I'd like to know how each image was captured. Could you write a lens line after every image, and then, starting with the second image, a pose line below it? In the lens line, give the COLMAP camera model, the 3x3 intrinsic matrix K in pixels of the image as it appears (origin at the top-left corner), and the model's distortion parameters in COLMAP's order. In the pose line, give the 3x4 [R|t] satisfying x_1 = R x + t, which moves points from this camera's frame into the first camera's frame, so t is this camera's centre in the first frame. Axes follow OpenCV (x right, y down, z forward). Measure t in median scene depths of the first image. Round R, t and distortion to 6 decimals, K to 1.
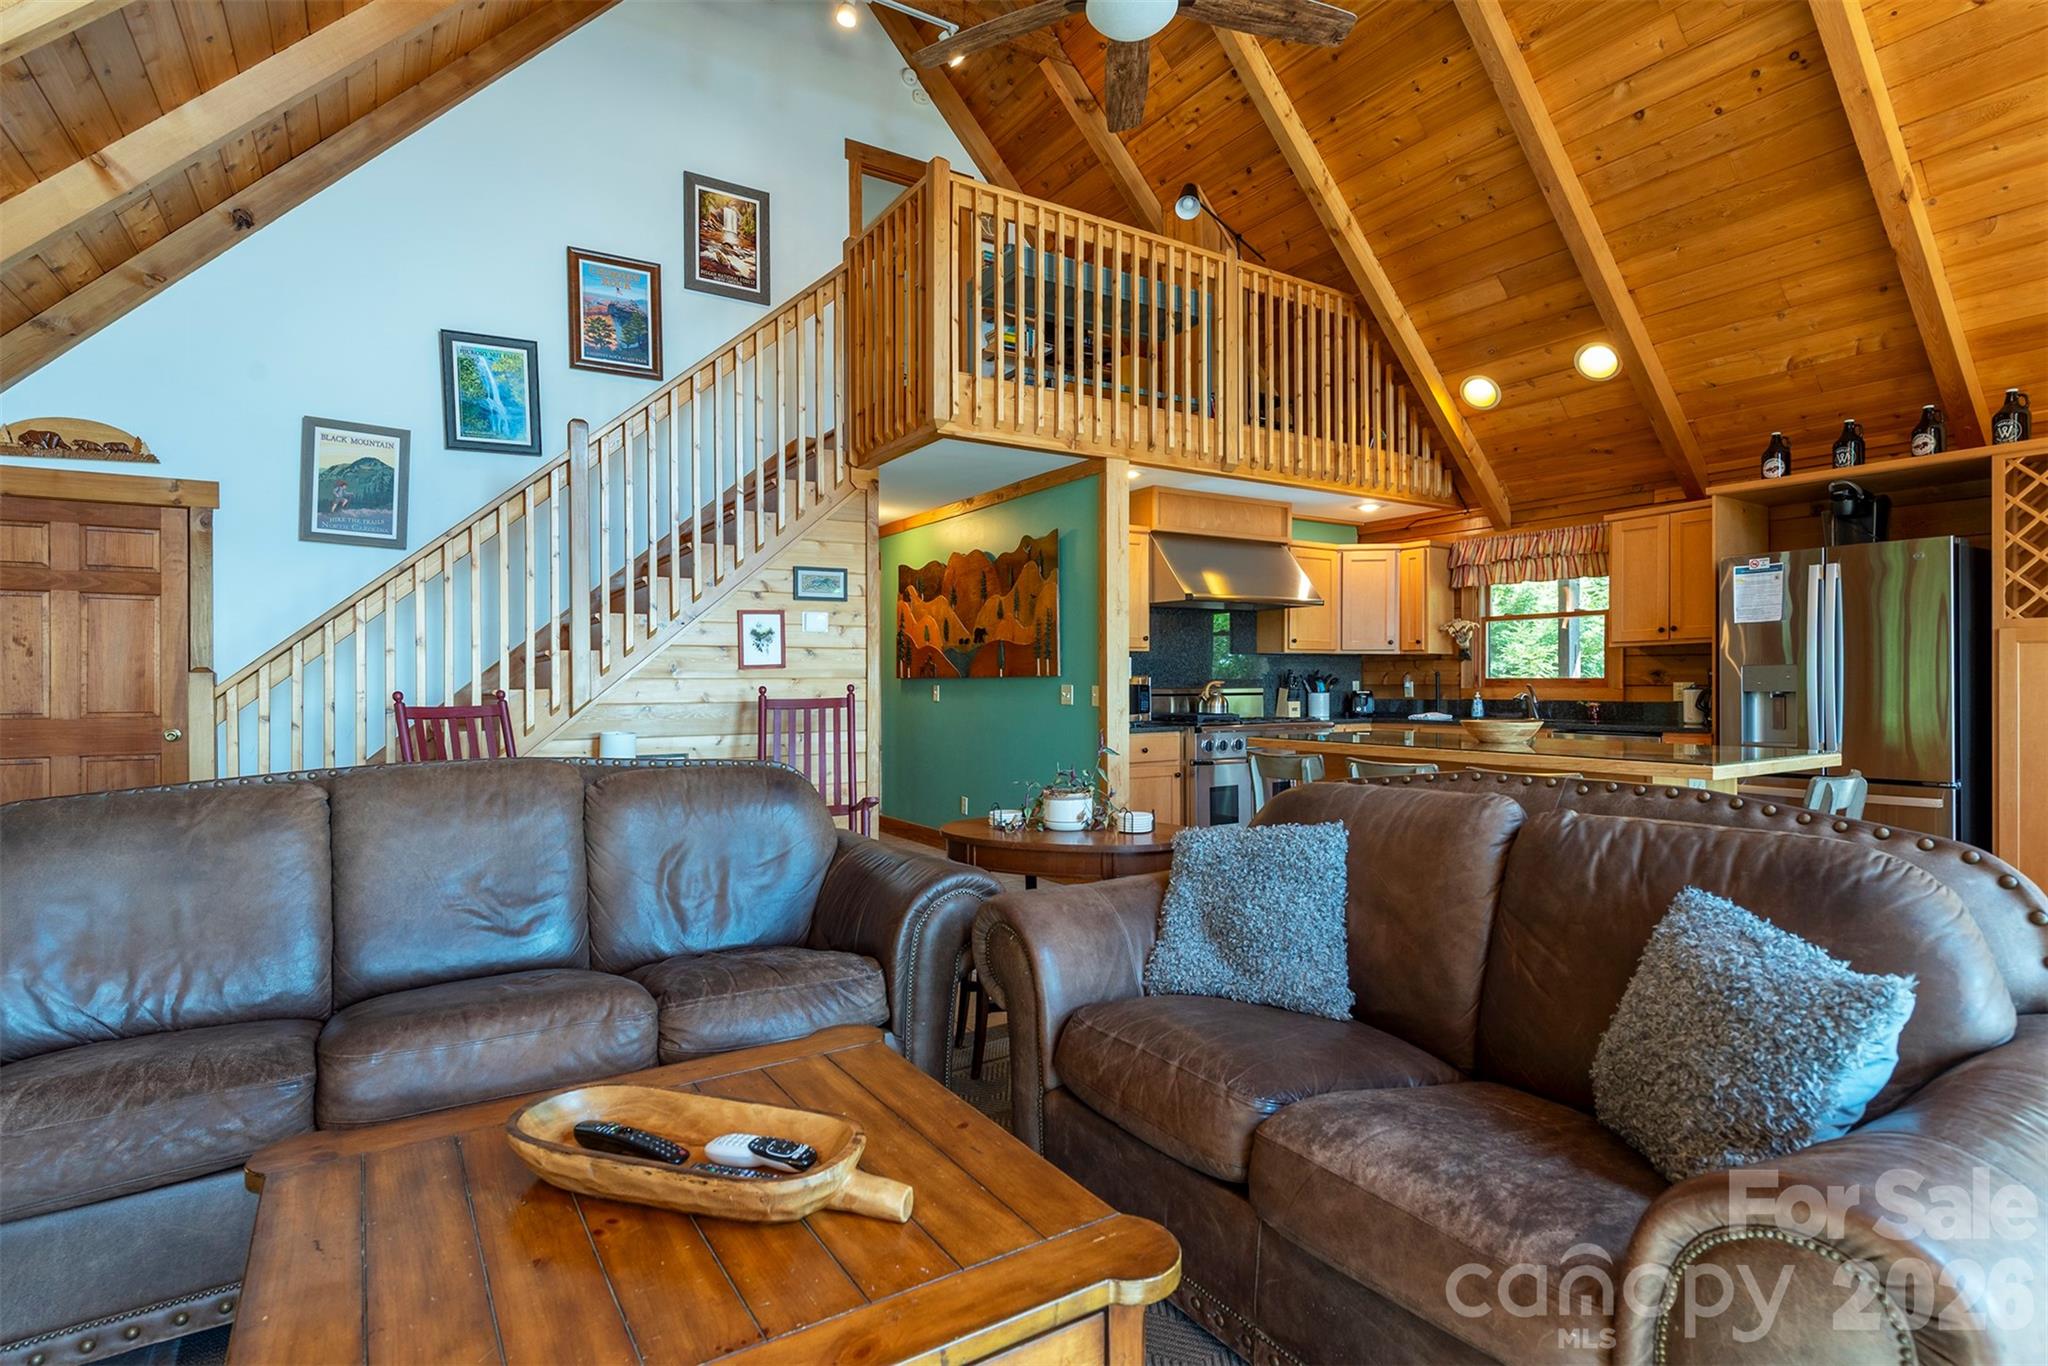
lens RADIAL K [[989.7, 0, 1041.2], [0, 989.7, 683.1], [0, 0, 1]] dist [0.012798, -0.002935]
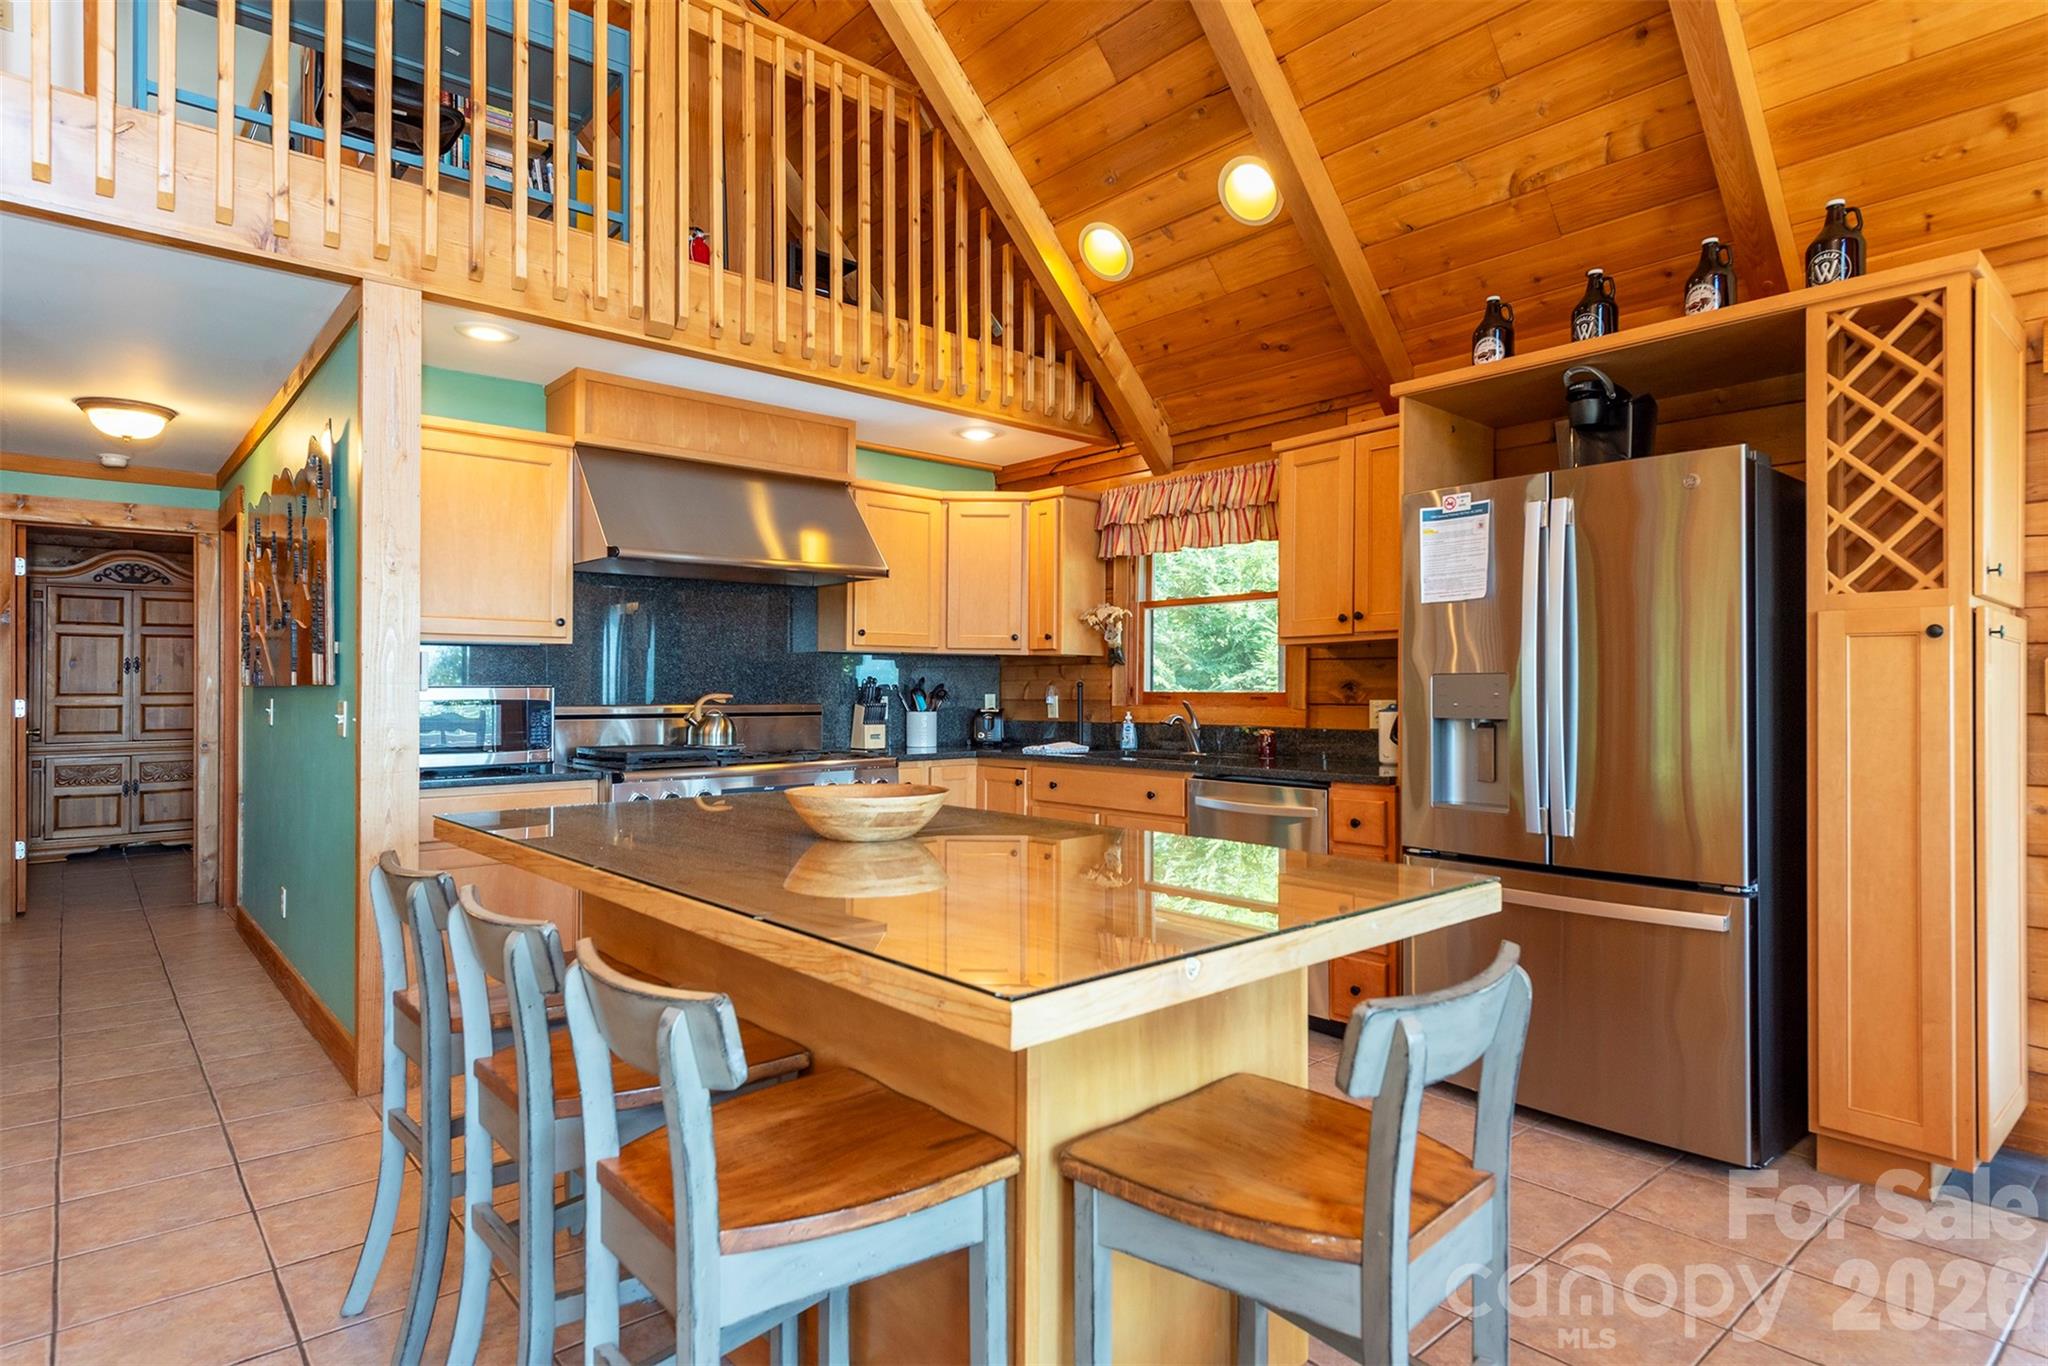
lens RADIAL K [[1093.0, 0, 1022.1], [0, 1093.0, 683.2], [0, 0, 1]] dist [0.015484, -0.000786]
pose [[0.988332, 0.006686, 0.152170, 0.295864], [-0.005404, 0.999946, -0.008841, -0.004366], [-0.152221, 0.007916, 0.988315, 0.318929]]
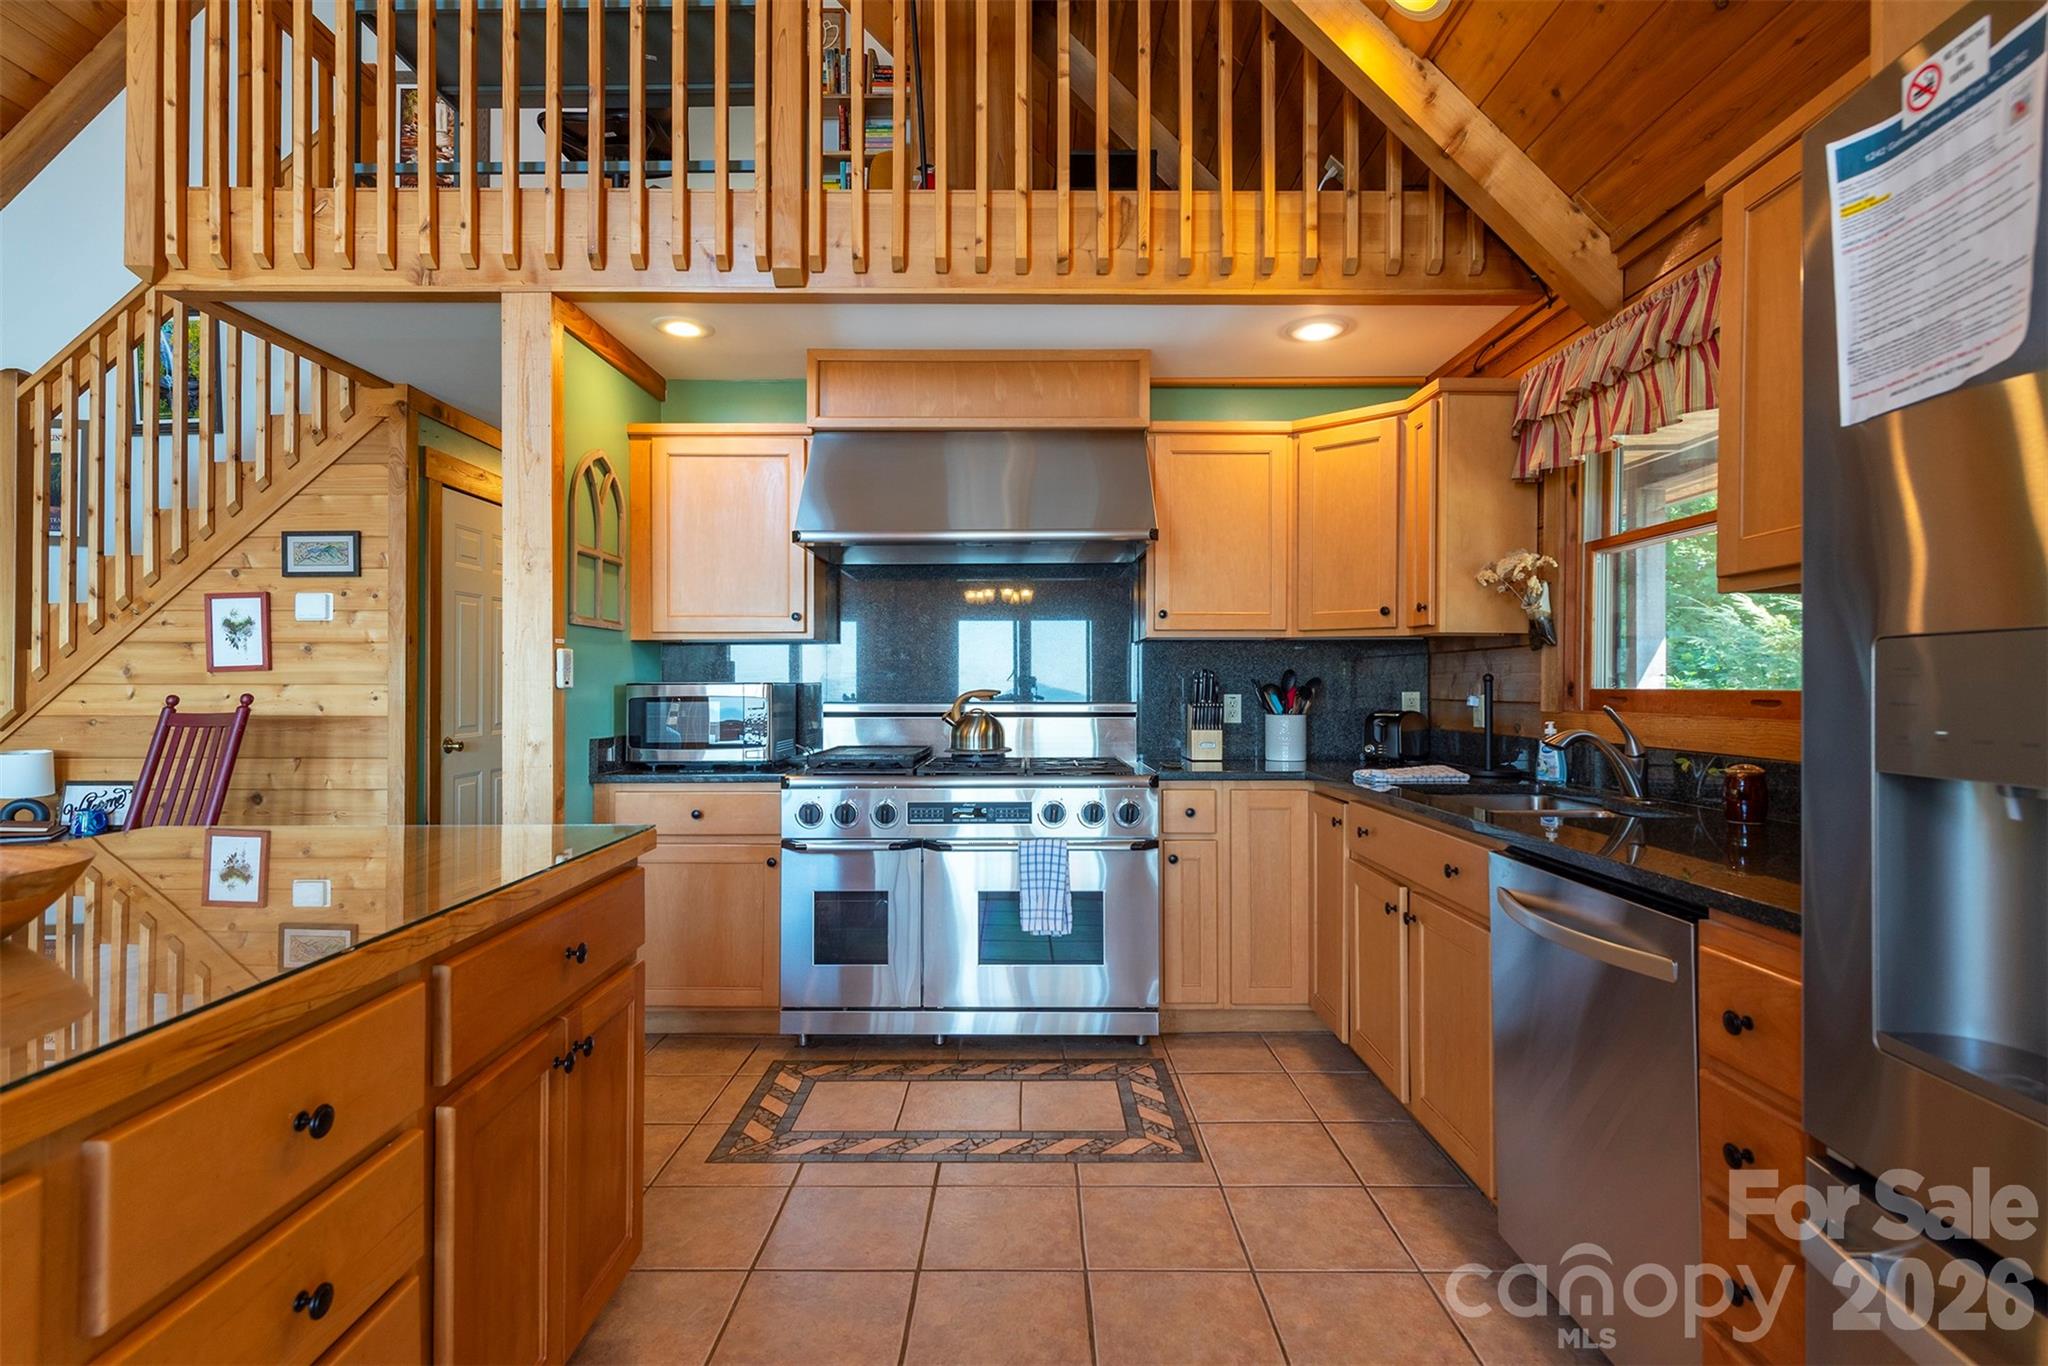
lens RADIAL K [[989.7, 0, 992.7], [0, 989.7, 674.6], [0, 0, 1]] dist [0.012798, -0.002935]
pose [[0.842940, -0.001465, -0.538006, 0.541815], [-0.004987, 0.999932, -0.010536, -0.006279], [0.537985, 0.011565, 0.842875, 0.607016]]
